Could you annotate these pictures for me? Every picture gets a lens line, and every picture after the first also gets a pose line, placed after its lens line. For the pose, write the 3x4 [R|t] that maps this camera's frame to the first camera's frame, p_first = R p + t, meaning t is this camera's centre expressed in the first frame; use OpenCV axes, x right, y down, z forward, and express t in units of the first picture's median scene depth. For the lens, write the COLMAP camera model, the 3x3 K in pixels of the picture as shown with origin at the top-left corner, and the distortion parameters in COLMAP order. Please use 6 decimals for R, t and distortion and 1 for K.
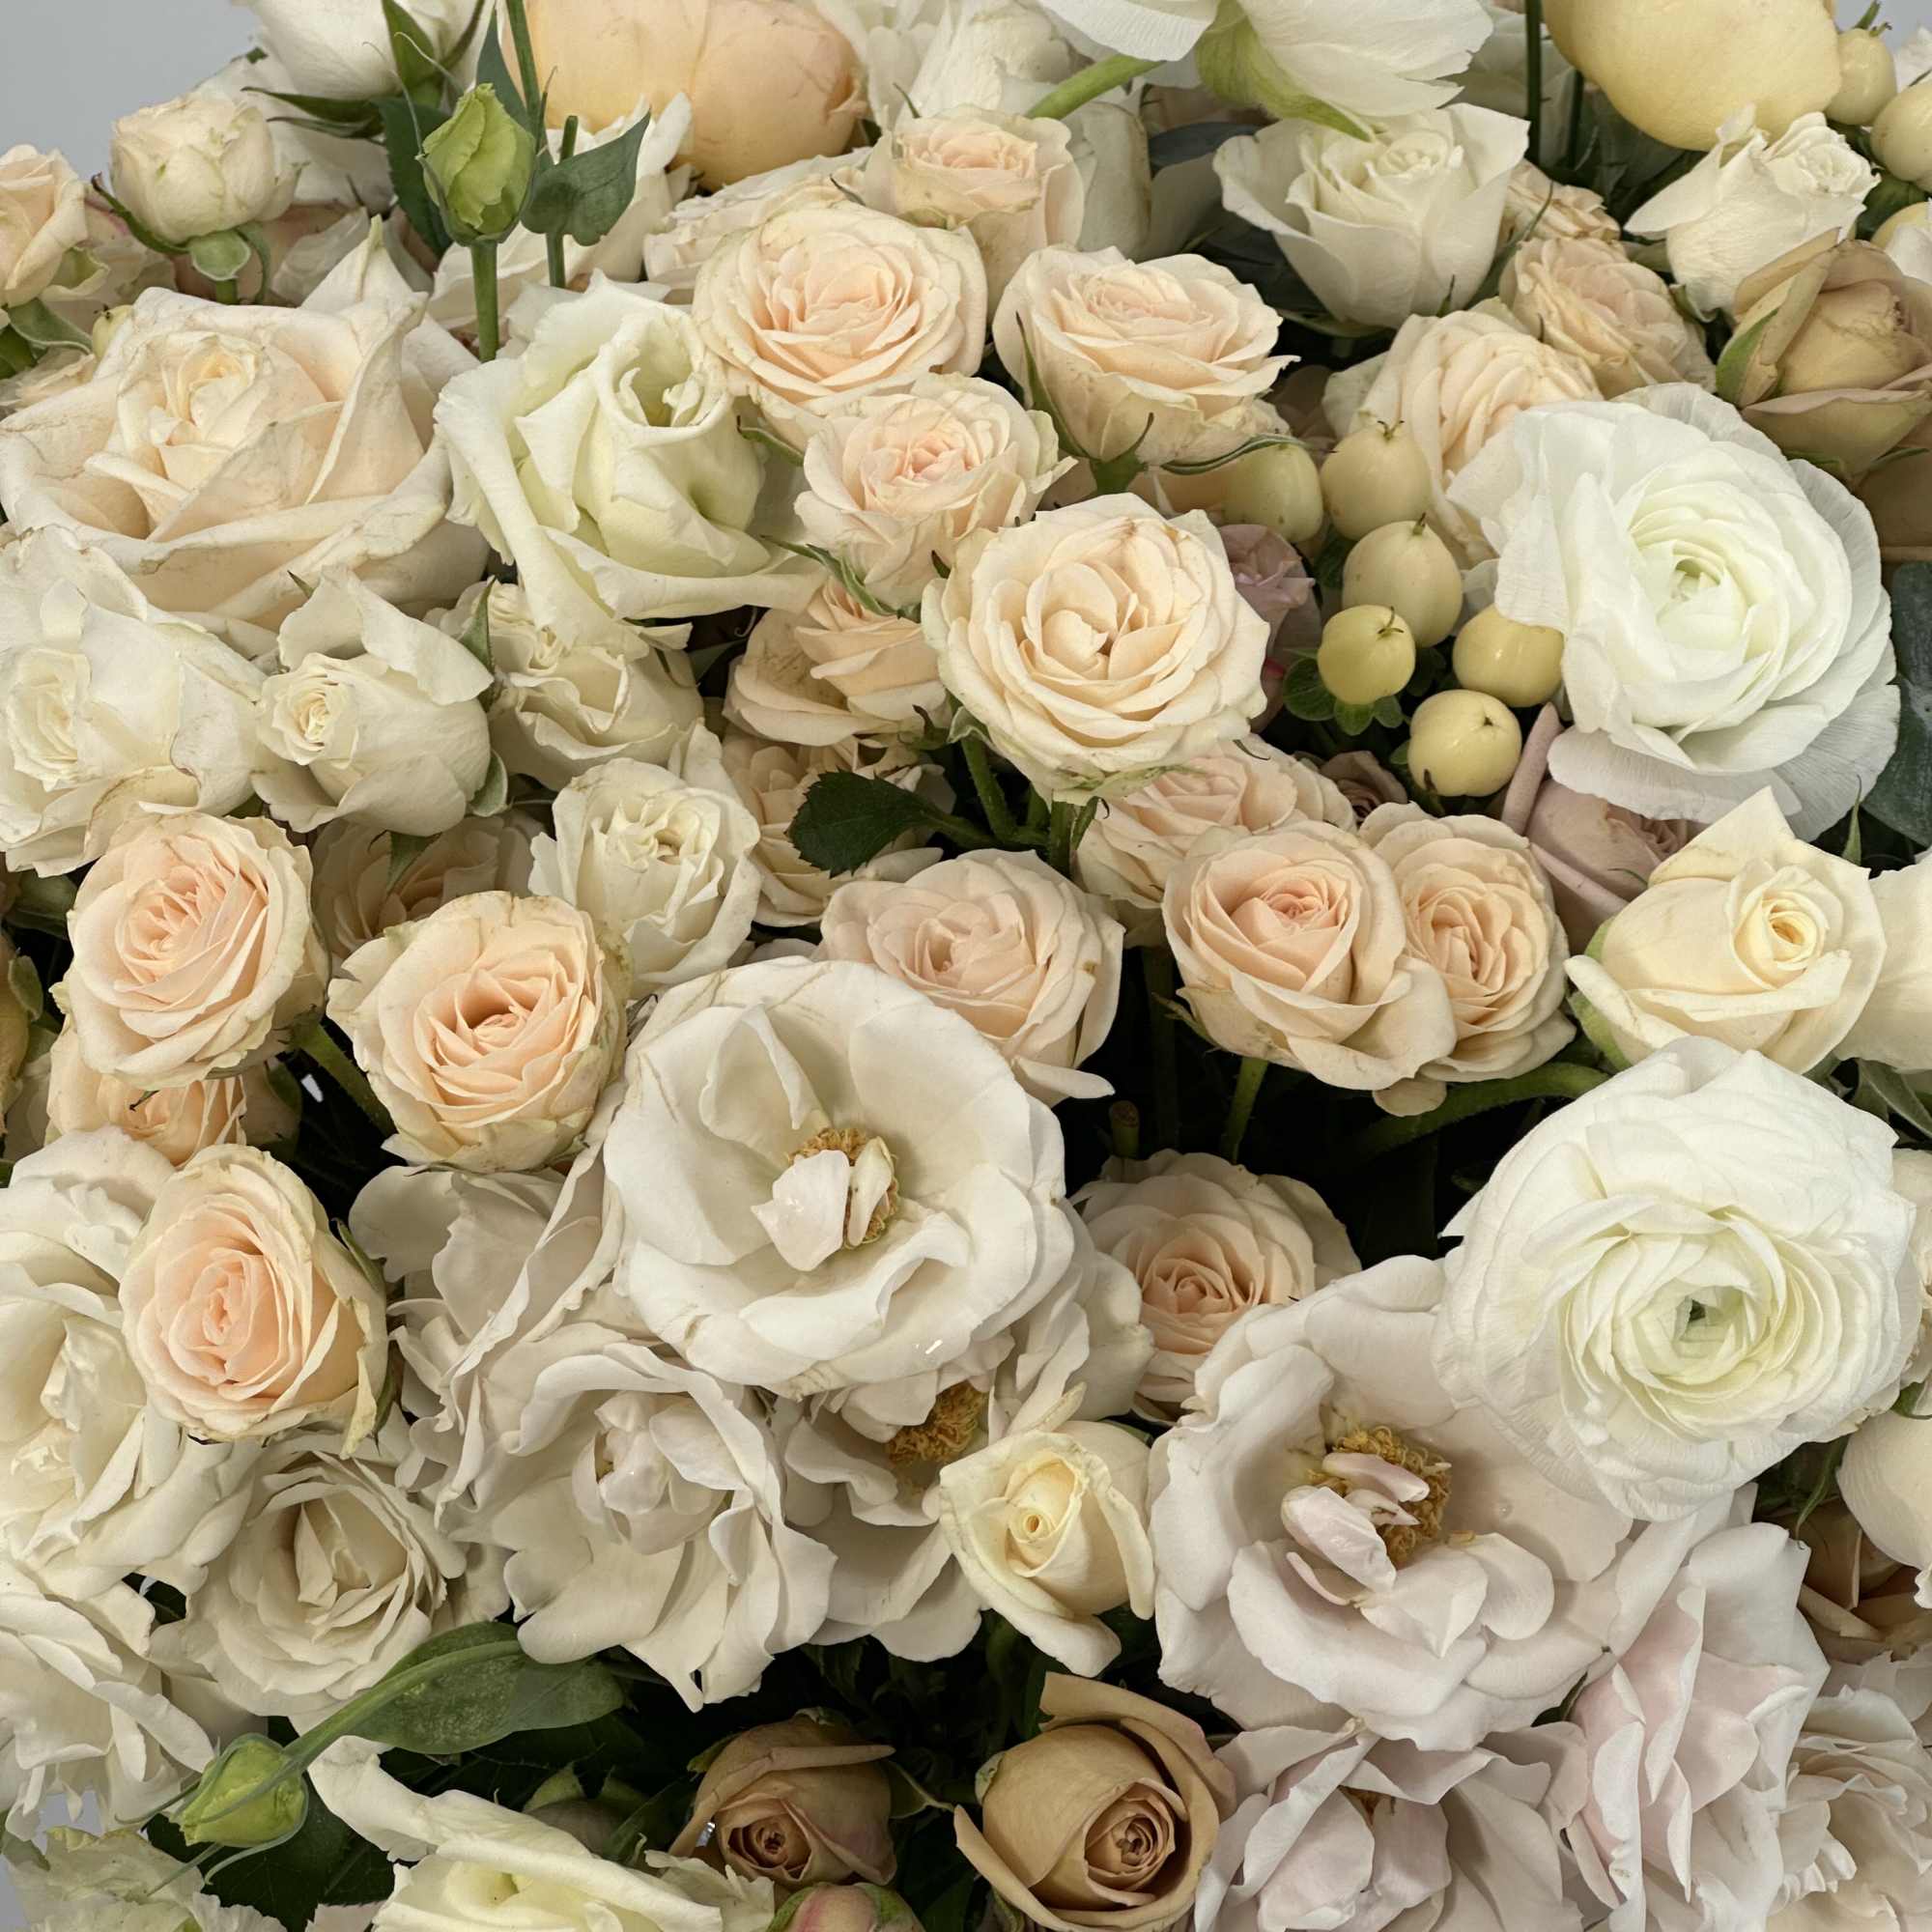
lens RADIAL K [[5416.2, 0, 966.0], [0, 5416.2, 966.0], [0, 0, 1]] dist [-0.389474, 9.512960]
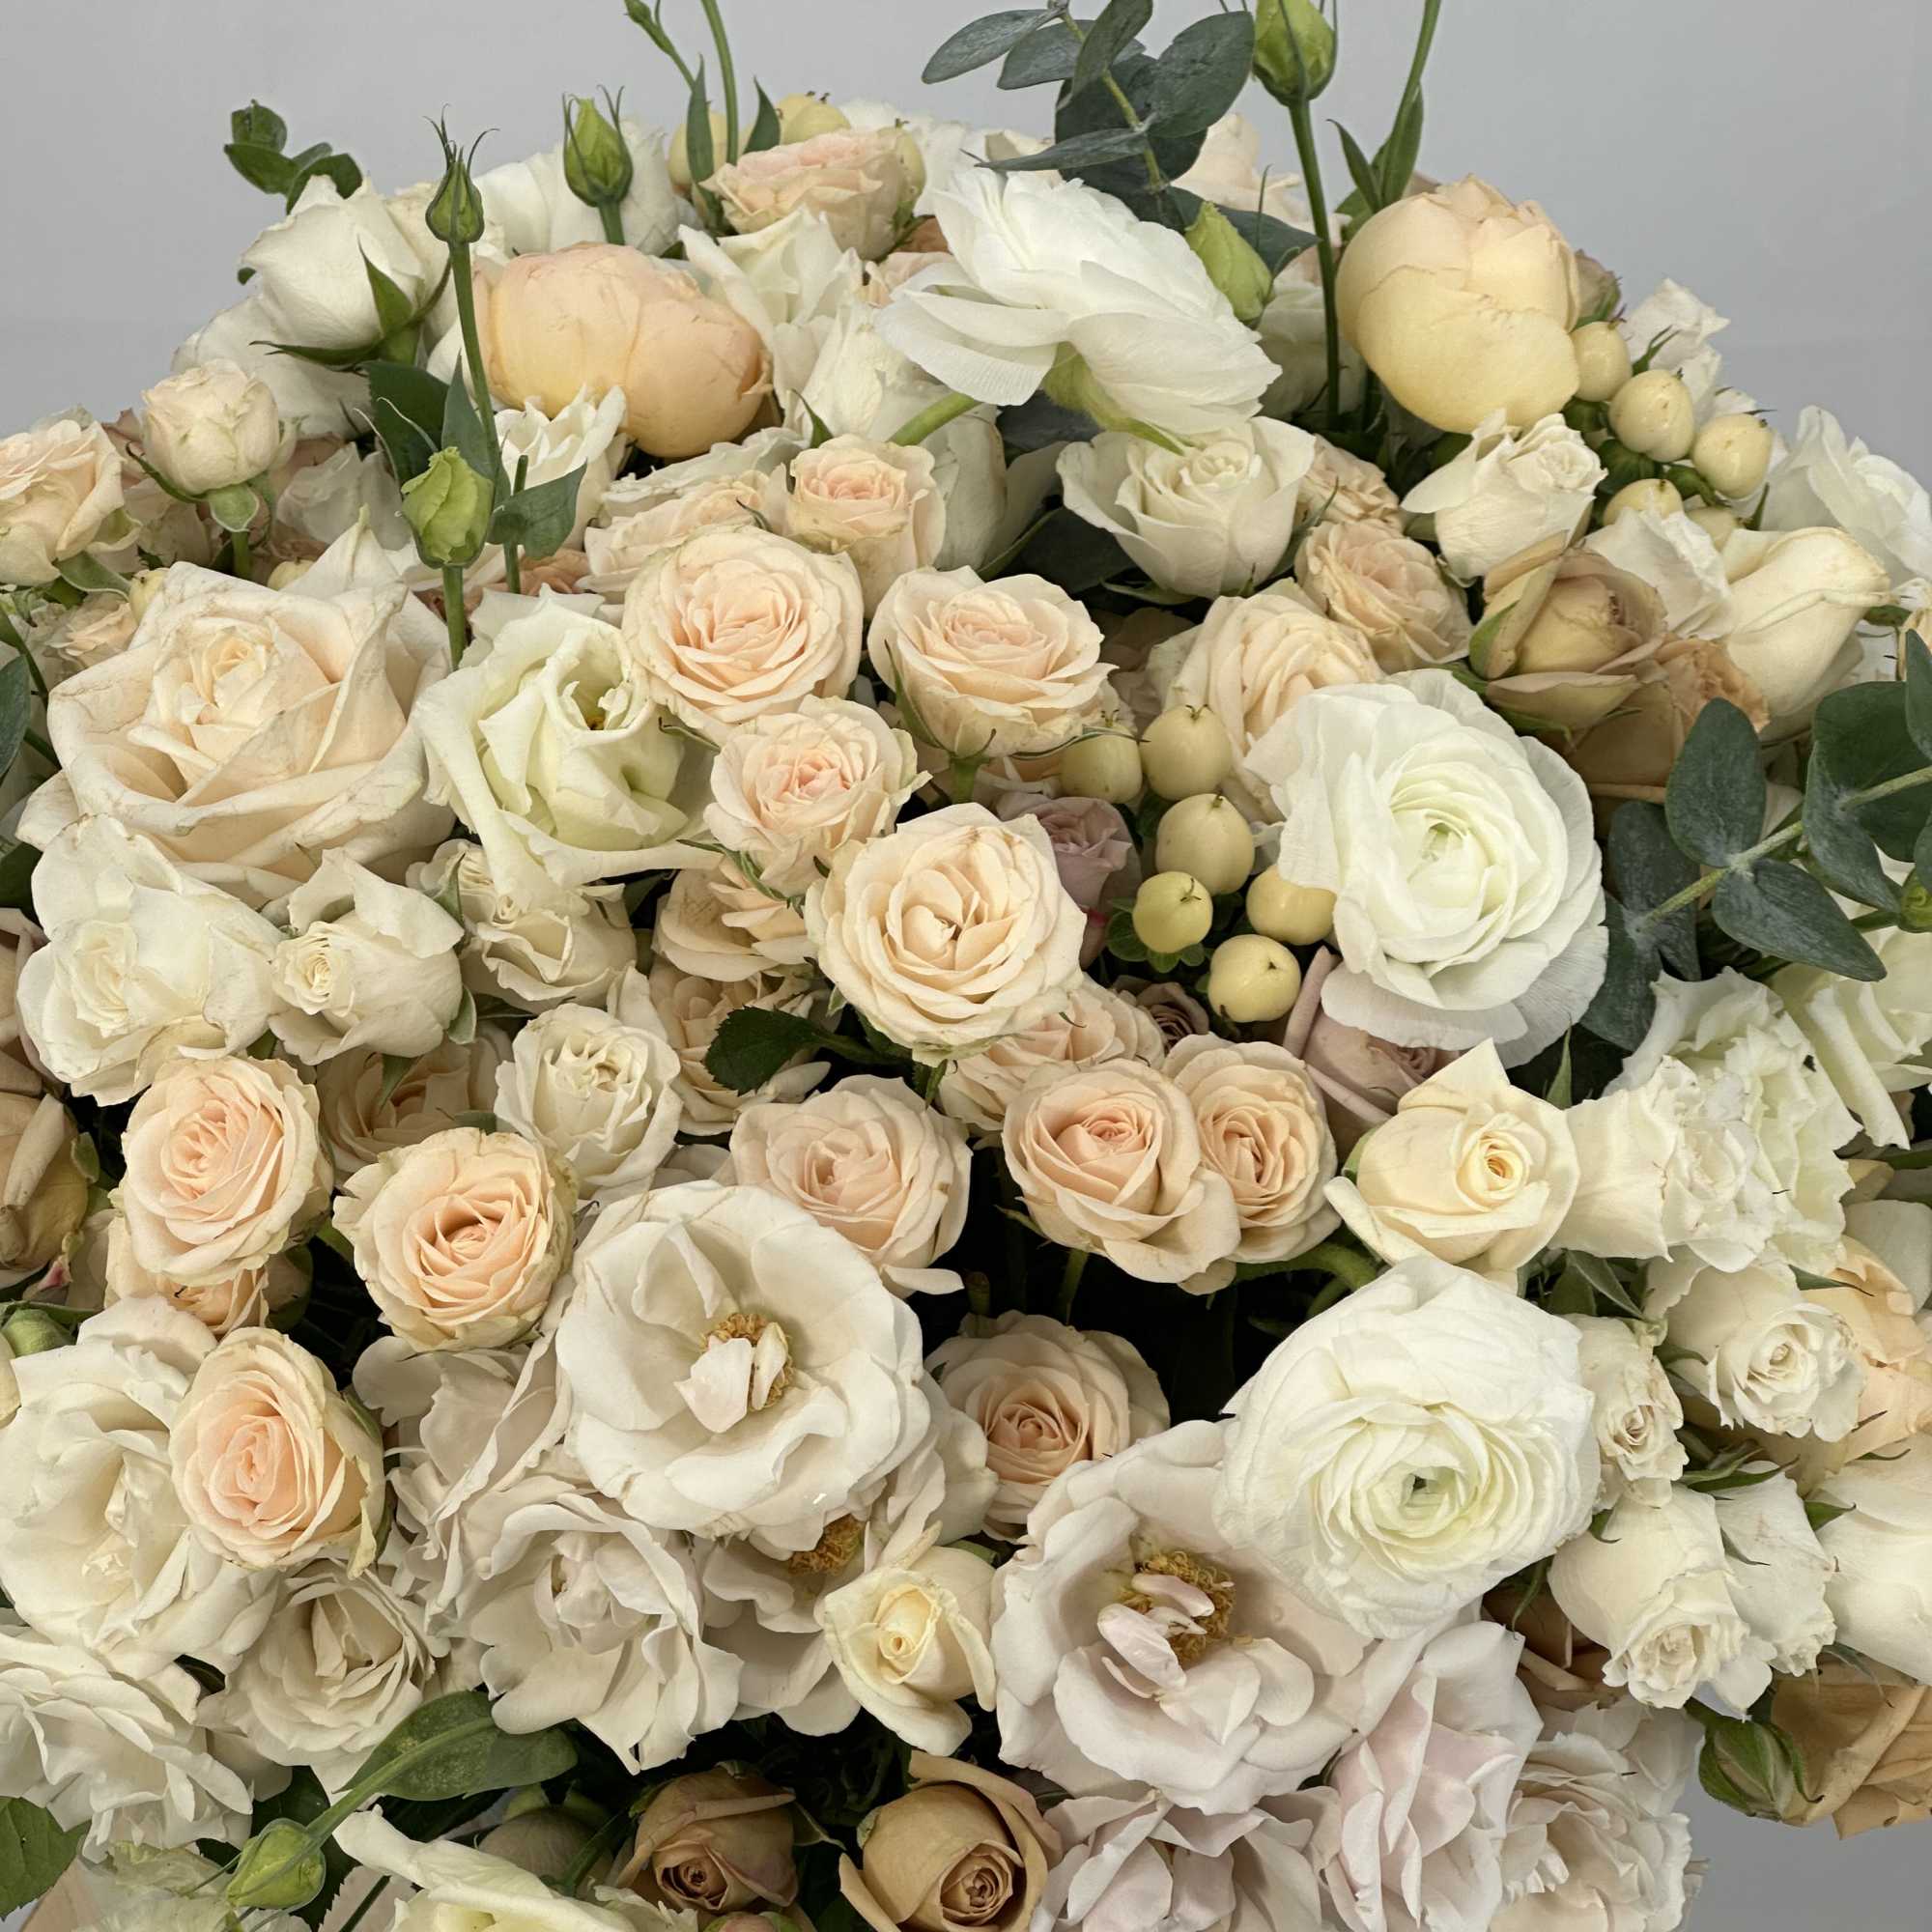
lens RADIAL K [[5416.2, 0, 966.0], [0, 5416.2, 966.0], [0, 0, 1]] dist [-0.389474, 9.512960]
pose [[0.999983, -0.005827, -0.000291, 0.027902], [0.005833, 0.997503, 0.070385, -0.134783], [-0.000120, -0.070386, 0.997520, -0.233082]]
